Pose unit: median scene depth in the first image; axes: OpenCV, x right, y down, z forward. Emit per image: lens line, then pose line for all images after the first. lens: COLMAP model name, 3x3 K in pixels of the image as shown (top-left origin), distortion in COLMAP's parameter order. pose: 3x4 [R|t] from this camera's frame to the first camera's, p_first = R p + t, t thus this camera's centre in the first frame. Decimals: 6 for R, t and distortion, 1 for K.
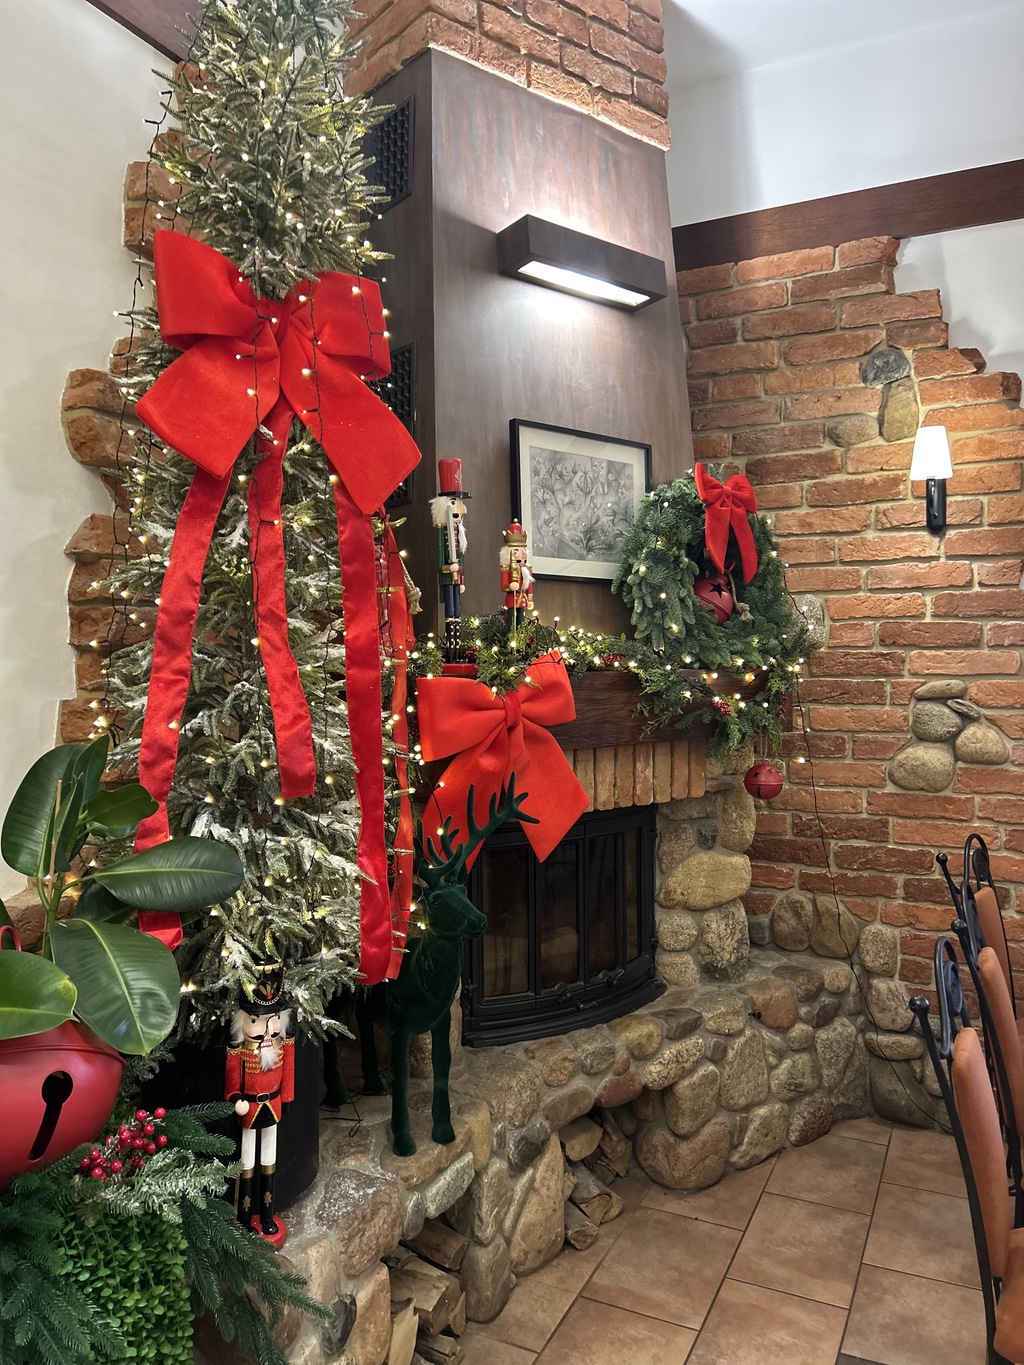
lens RADIAL K [[998.8, 0, 512.0], [0, 998.8, 682.5], [0, 0, 1]] dist [0.066570, -0.082578]
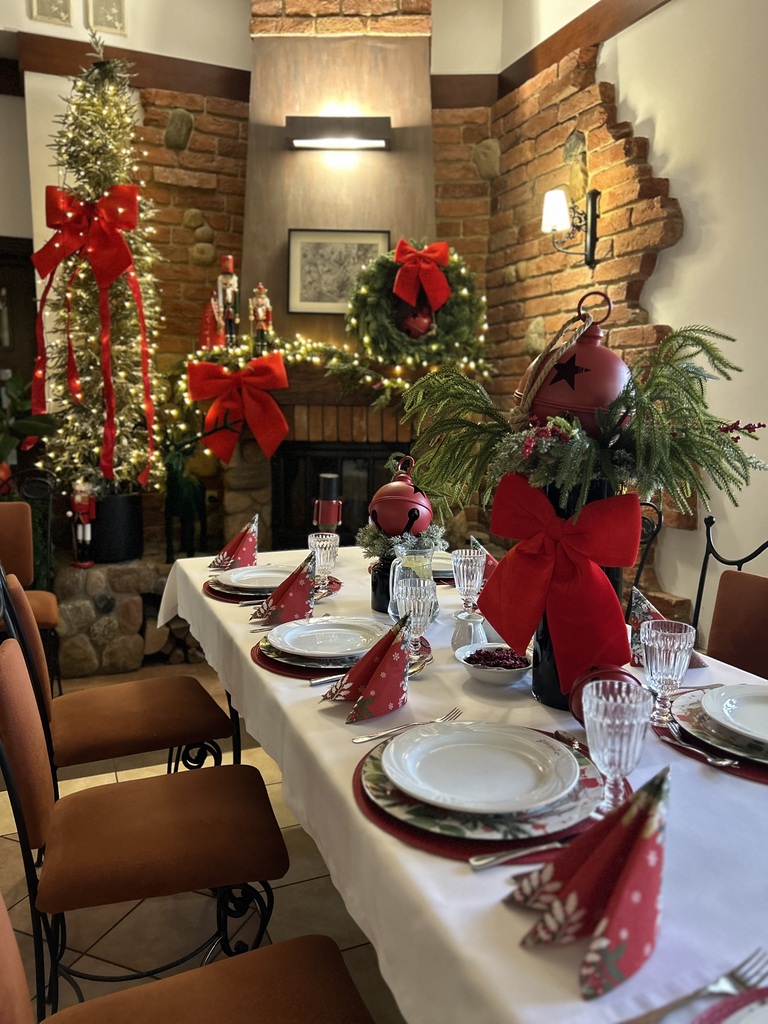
lens RADIAL K [[774.7, 0, 384.0], [0, 774.7, 512.0], [0, 0, 1]] dist [0.056416, -0.063435]
pose [[0.760183, 0.102872, -0.641513, 1.068754], [-0.037904, 0.992726, 0.114277, 0.088021], [0.648603, -0.062555, 0.758552, -0.032261]]
